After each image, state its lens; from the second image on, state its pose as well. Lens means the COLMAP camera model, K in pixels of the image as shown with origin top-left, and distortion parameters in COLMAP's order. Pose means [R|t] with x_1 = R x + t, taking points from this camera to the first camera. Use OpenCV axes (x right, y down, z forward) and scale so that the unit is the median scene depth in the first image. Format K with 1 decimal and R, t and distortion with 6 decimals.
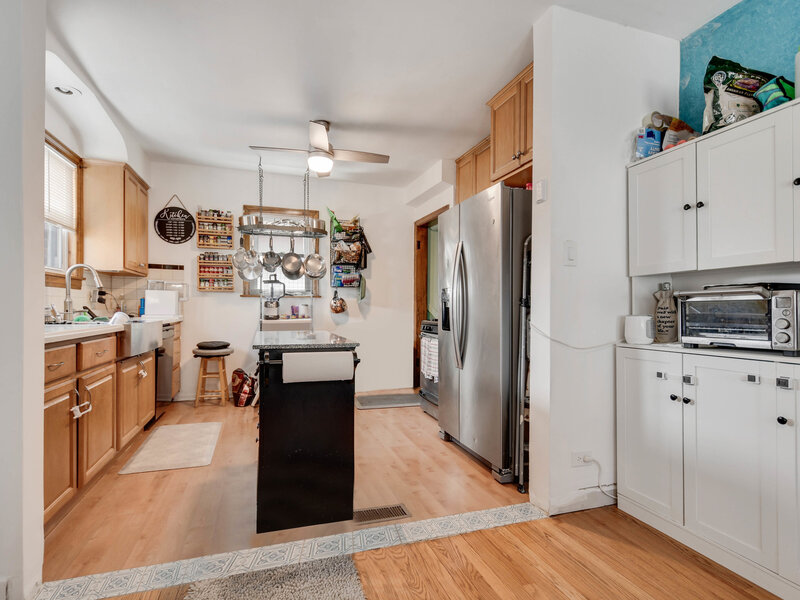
lens RADIAL K [[394.9, 0, 416.5], [0, 394.9, 305.3], [0, 0, 1]] dist [-0.000318, -0.000769]
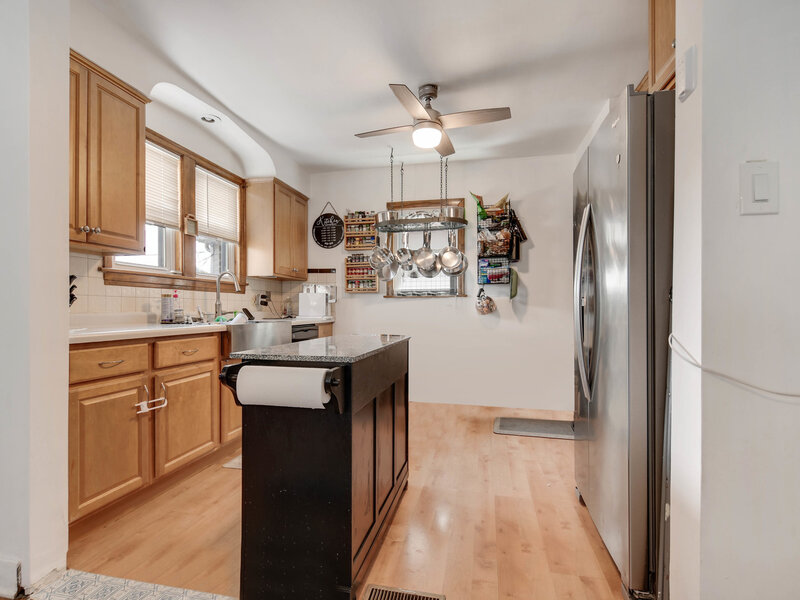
lens RADIAL K [[411.7, 0, 400.9], [0, 411.7, 307.1], [0, 0, 1]] dist [-0.000805, -0.000403]
pose [[0.853481, -0.008477, -0.521056, 0.122296], [0.009277, 0.999956, -0.001073, 0.003261], [0.521042, -0.003918, 0.853522, 0.163001]]
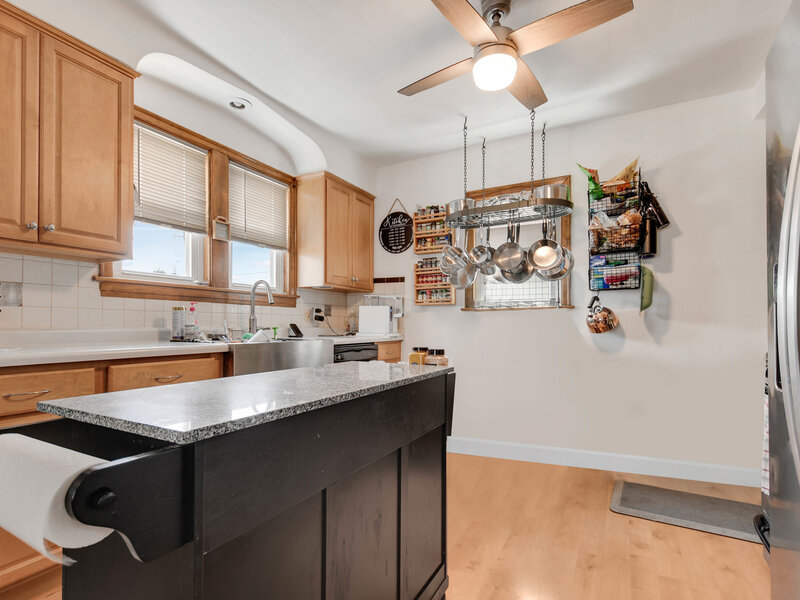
lens RADIAL K [[417.7, 0, 380.5], [0, 417.7, 322.8], [0, 0, 1]] dist [-0.000219, 0.000318]
pose [[0.650097, -0.009726, -0.759789, 0.079018], [0.008607, 0.999948, -0.005435, 0.005528], [0.759803, -0.003006, 0.650147, 0.356316]]
